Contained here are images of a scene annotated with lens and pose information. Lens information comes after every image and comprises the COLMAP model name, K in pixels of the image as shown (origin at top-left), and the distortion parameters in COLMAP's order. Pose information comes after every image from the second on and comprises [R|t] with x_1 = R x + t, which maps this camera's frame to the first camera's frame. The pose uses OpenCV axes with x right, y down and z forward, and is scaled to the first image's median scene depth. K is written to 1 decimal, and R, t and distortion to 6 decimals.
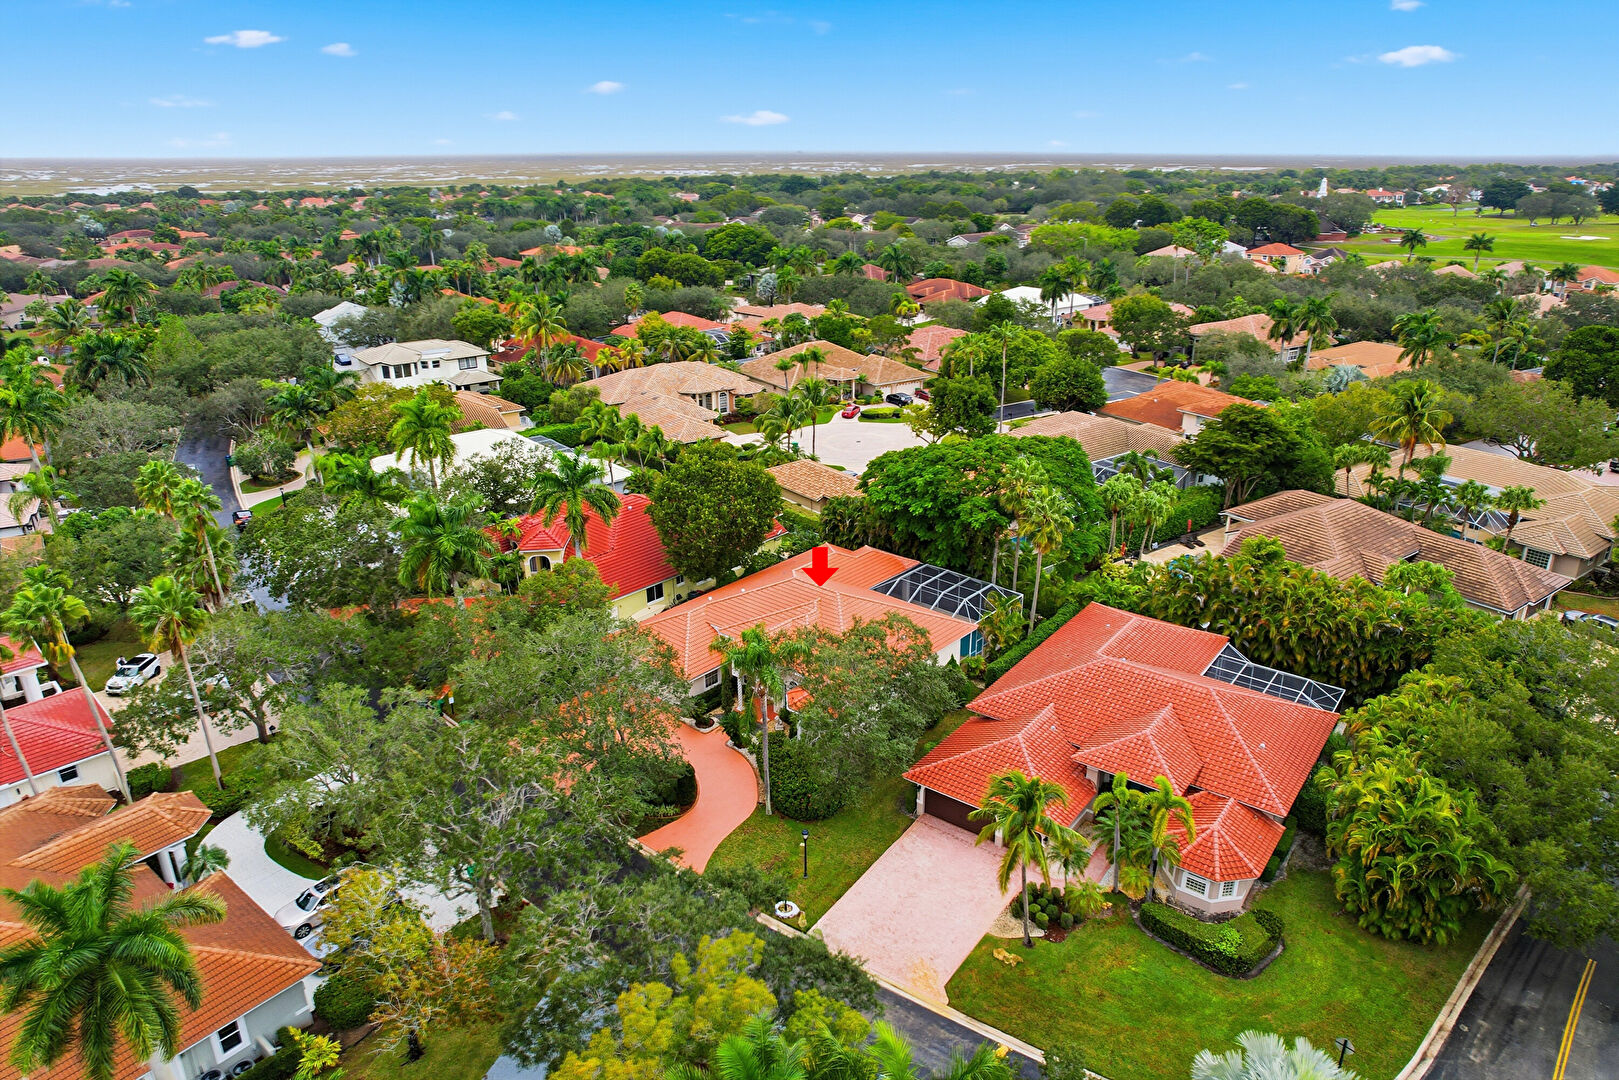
lens RADIAL K [[1054.5, 0, 809.5], [0, 1054.5, 540.0], [0, 0, 1]] dist [-0.074639, 0.070772]
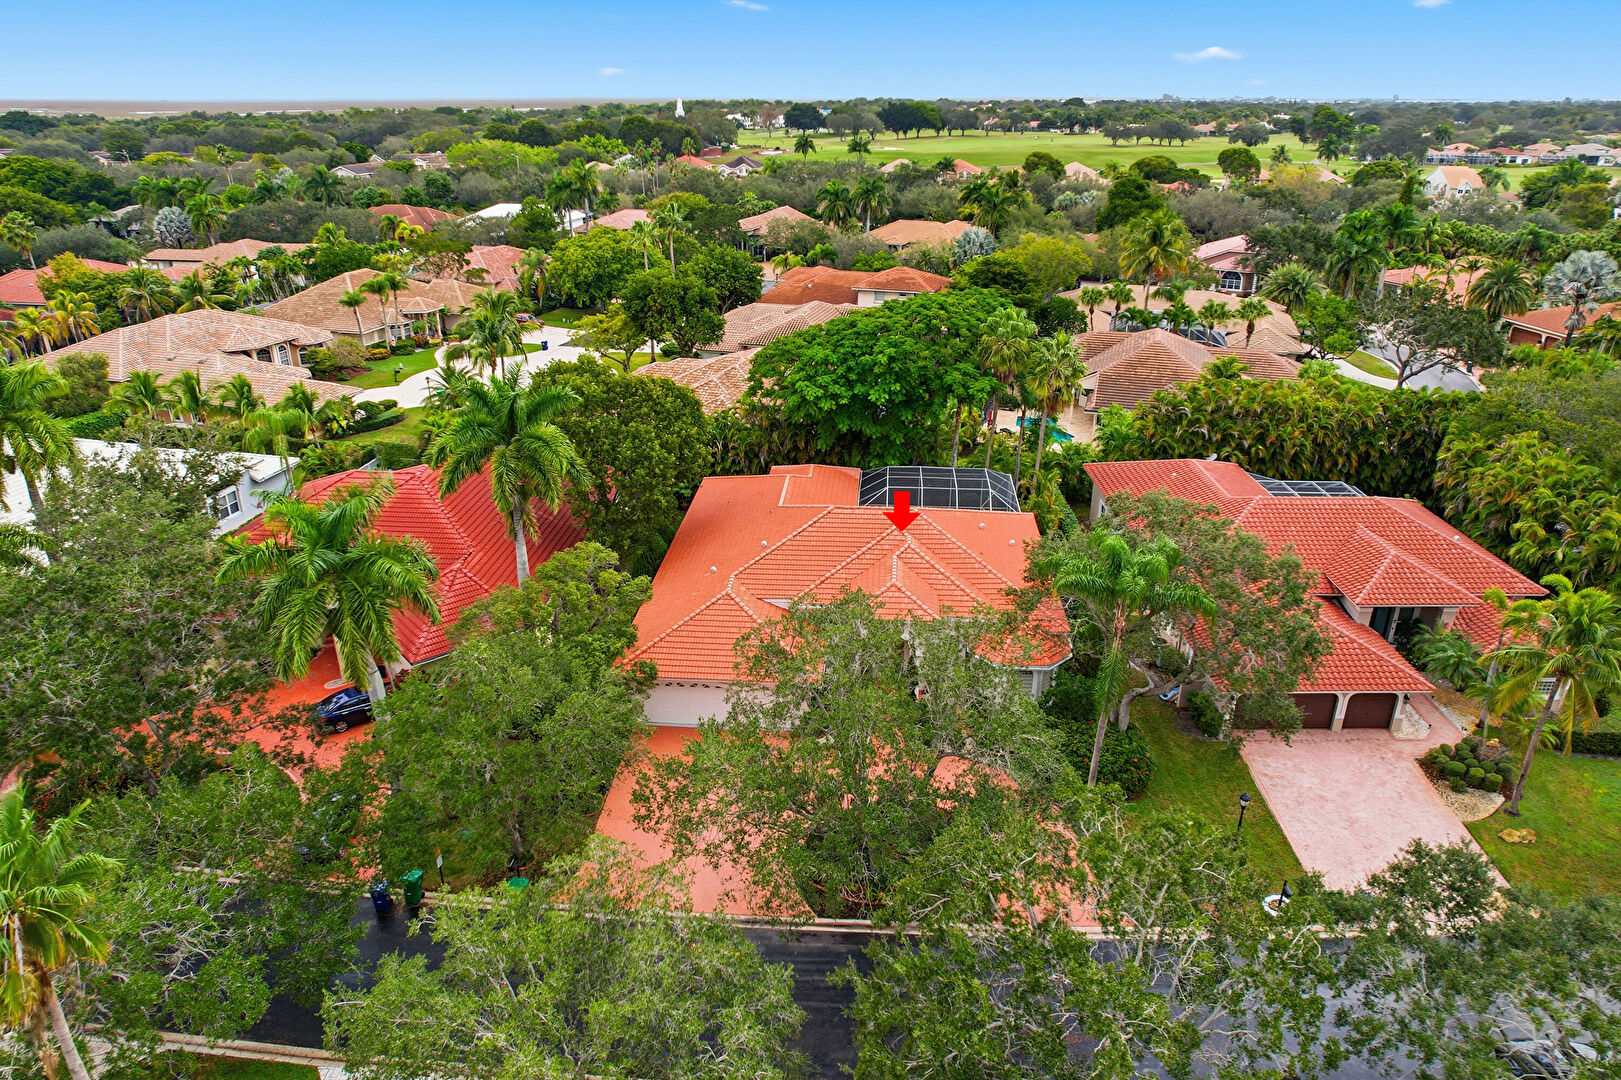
lens RADIAL K [[1055.9, 0, 810.5], [0, 1055.9, 540.0], [0, 0, 1]] dist [-0.074639, 0.070772]
pose [[0.784272, -0.236290, 0.573659, -0.345890], [0.214341, 0.970894, 0.106877, -0.018488], [-0.582216, 0.039138, 0.812092, 0.344310]]
